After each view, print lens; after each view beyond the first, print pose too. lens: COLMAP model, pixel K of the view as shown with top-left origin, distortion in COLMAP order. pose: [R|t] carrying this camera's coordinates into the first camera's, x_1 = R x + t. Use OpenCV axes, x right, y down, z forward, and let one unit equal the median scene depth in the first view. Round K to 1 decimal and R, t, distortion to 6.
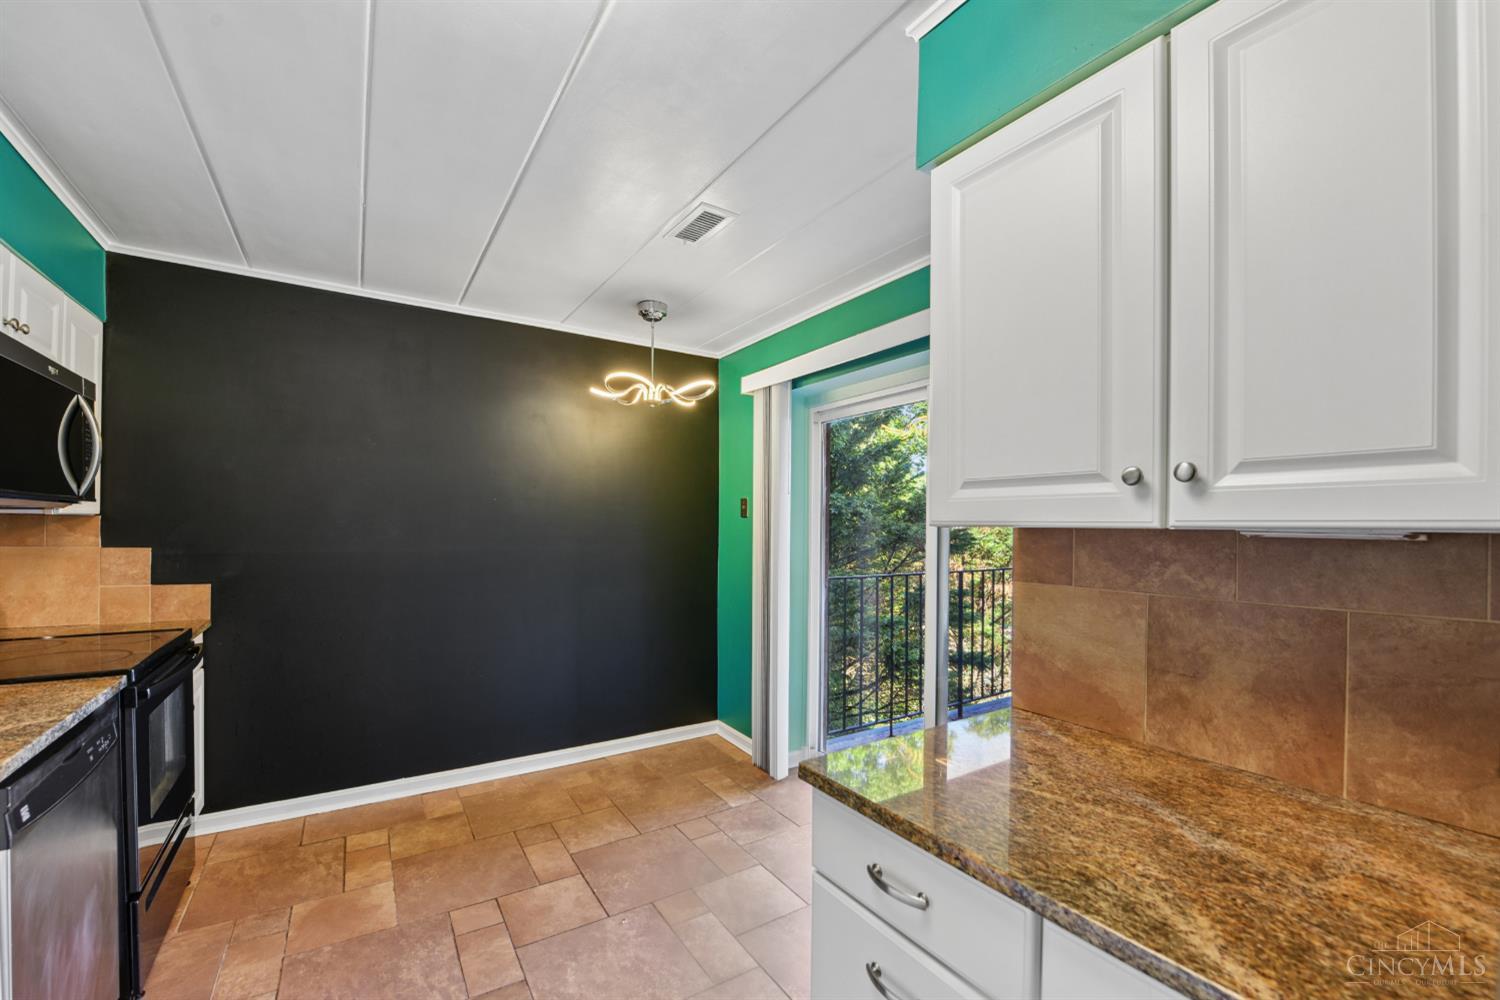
lens RADIAL K [[622.4, 0, 753.6], [0, 622.4, 525.6], [0, 0, 1]] dist [-0.000236, -0.001147]
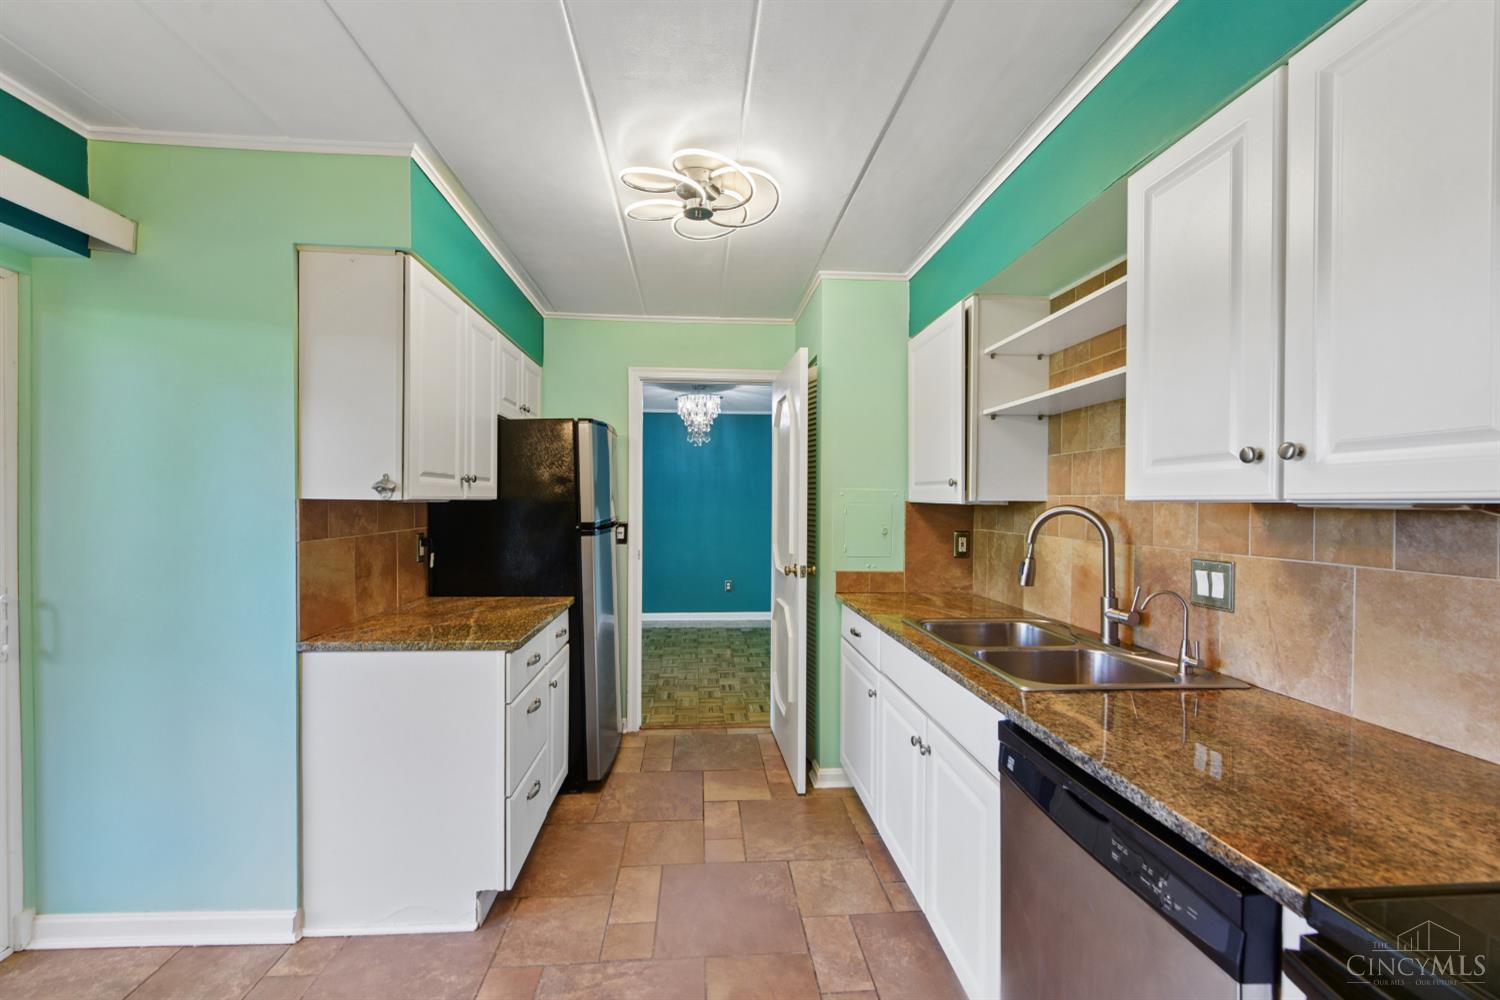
lens RADIAL K [[622.4, 0, 758.6], [0, 622.4, 508.8], [0, 0, 1]] dist [-0.000236, -0.001147]
pose [[-0.882322, -0.021942, 0.470135, -0.883839], [-0.017792, 0.999754, 0.013270, -0.008462], [-0.470310, 0.003344, -0.882495, 1.484916]]
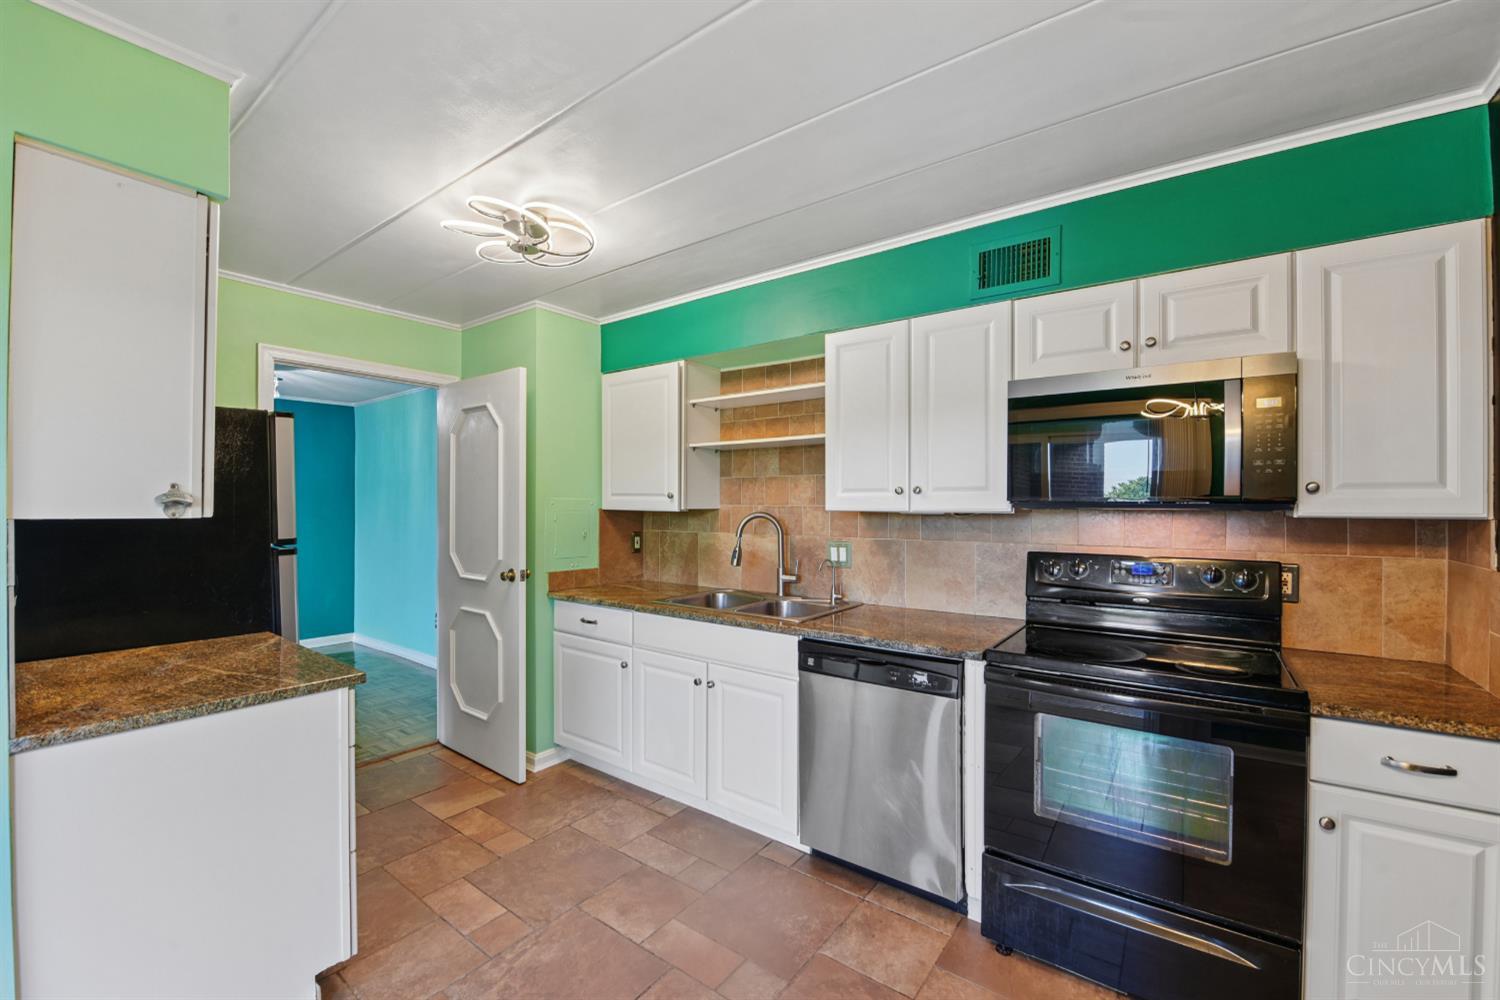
lens RADIAL K [[622.4, 0, 773.8], [0, 622.4, 505.3], [0, 0, 1]] dist [-0.000236, -0.001147]
pose [[-0.923215, -0.013267, -0.384054, -0.196017], [-0.011758, 0.999911, -0.006277, -0.019305], [0.384104, -0.001280, -0.923289, 1.887646]]
